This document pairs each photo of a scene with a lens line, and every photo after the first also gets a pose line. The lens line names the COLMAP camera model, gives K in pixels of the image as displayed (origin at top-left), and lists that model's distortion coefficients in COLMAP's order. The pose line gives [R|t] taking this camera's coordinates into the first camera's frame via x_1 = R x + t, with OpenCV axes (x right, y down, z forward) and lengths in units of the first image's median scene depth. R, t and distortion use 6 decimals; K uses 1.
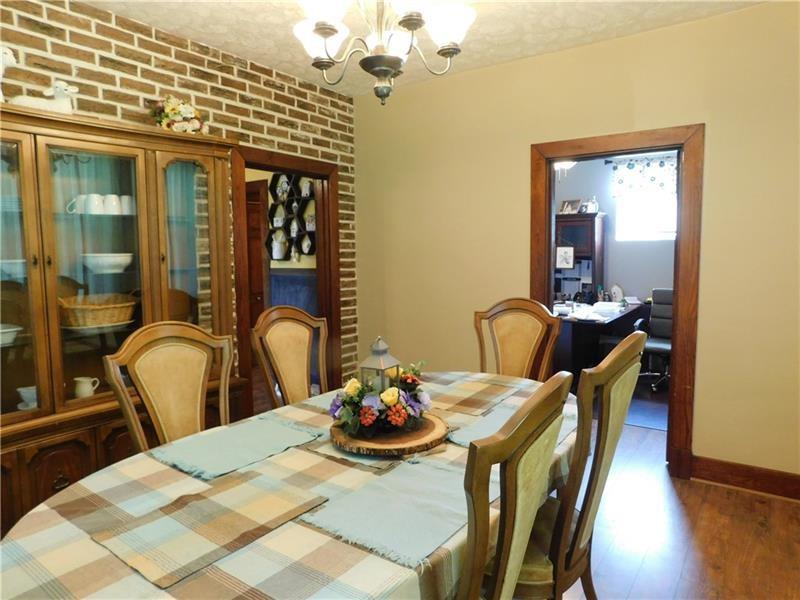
lens RADIAL K [[525.4, 0, 400.7], [0, 525.4, 298.7], [0, 0, 1]] dist [-0.022954, -0.000088]
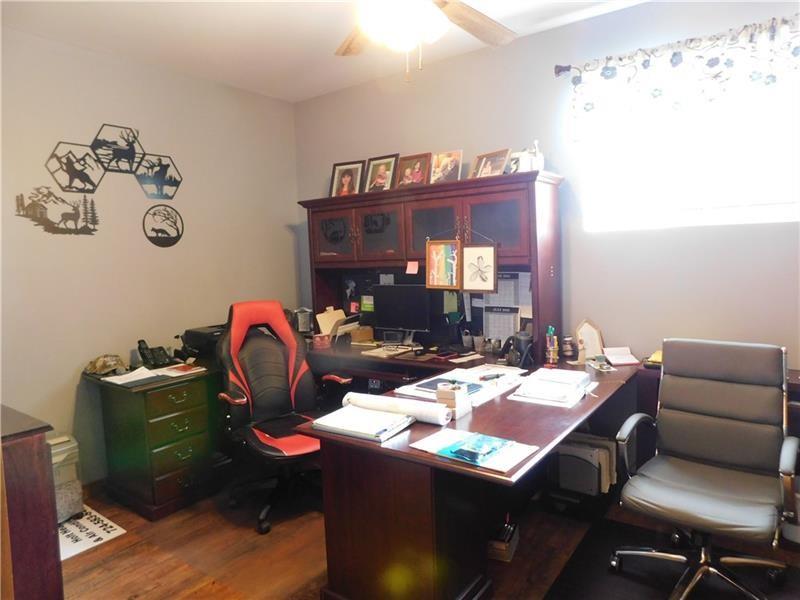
lens RADIAL K [[525.4, 0, 398.8], [0, 525.4, 299.9], [0, 0, 1]] dist [-0.022954, -0.000088]
pose [[0.999796, -0.016067, -0.012273, 0.246574], [0.015877, 0.999755, -0.015418, -0.043208], [0.012518, 0.015220, 0.999806, 0.516310]]
